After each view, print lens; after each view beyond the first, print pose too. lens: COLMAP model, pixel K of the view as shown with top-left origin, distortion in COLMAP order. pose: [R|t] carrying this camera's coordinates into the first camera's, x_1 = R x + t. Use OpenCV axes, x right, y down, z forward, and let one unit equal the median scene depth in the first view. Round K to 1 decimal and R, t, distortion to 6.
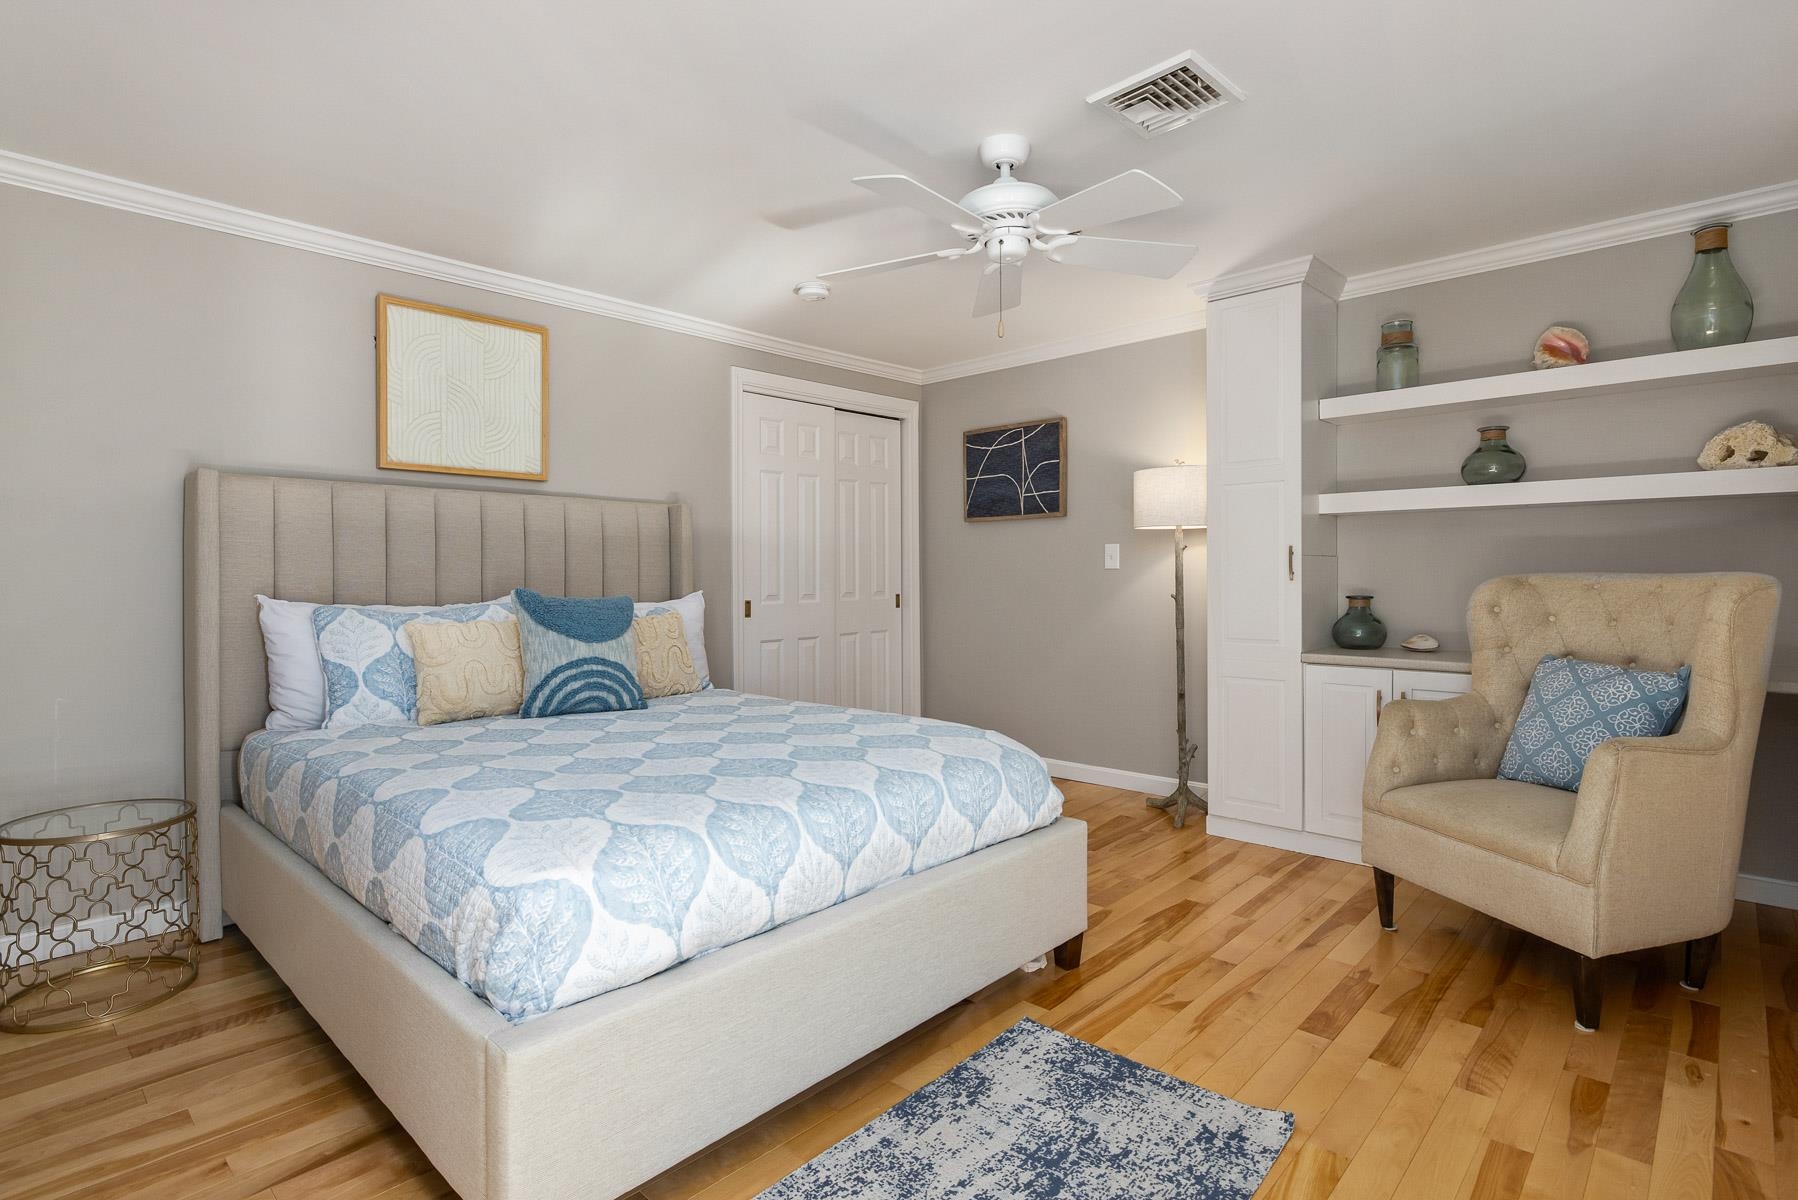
lens RADIAL K [[883.8, 0, 895.1], [0, 883.8, 589.1], [0, 0, 1]] dist [-0.000578, -0.000675]
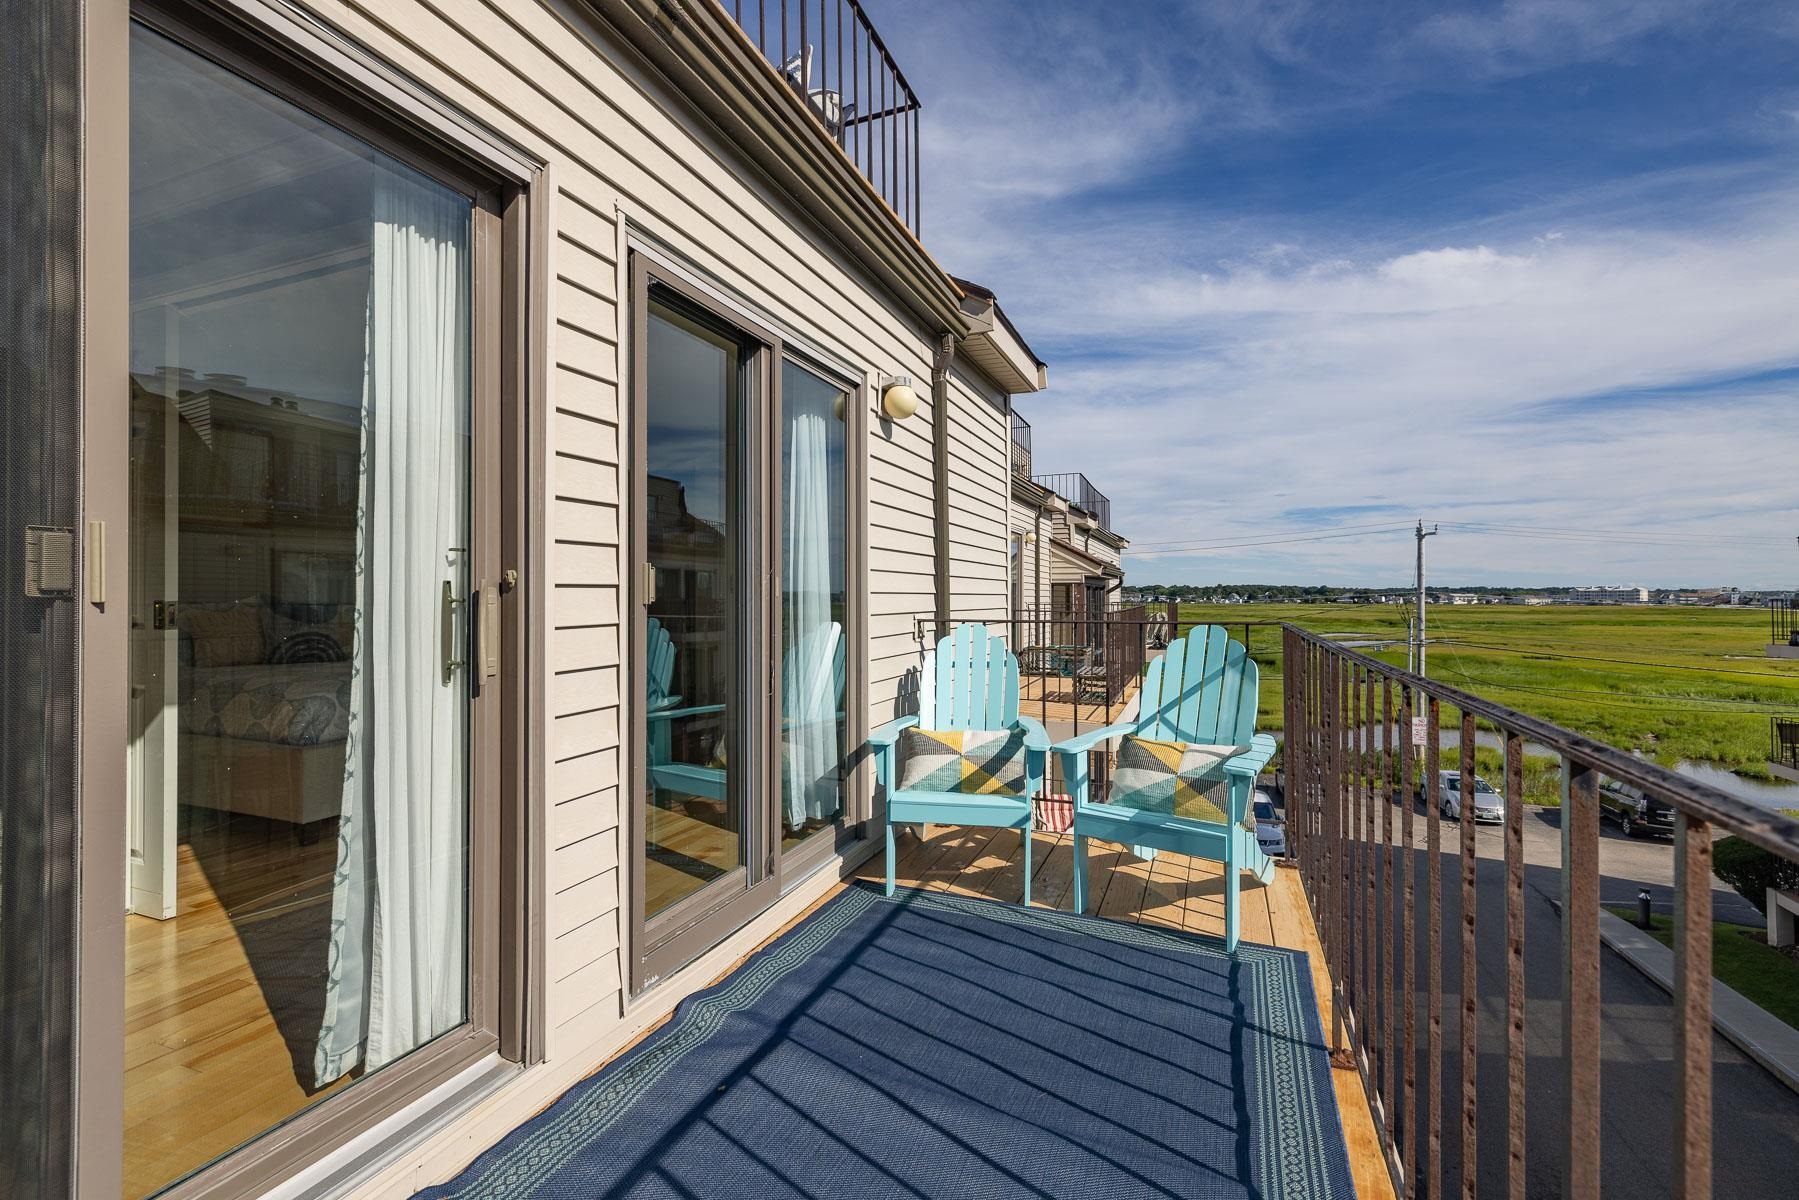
lens RADIAL K [[783.5, 0, 899.5], [0, 783.5, 600.0], [0, 0, 1]] dist [0.027823, 0.000064]
pose [[0.932796, 0.000006, 0.360404, 0.218075], [0.001742, 0.999988, -0.004527, 0.018396], [-0.360400, 0.004850, 0.932785, -1.043976]]
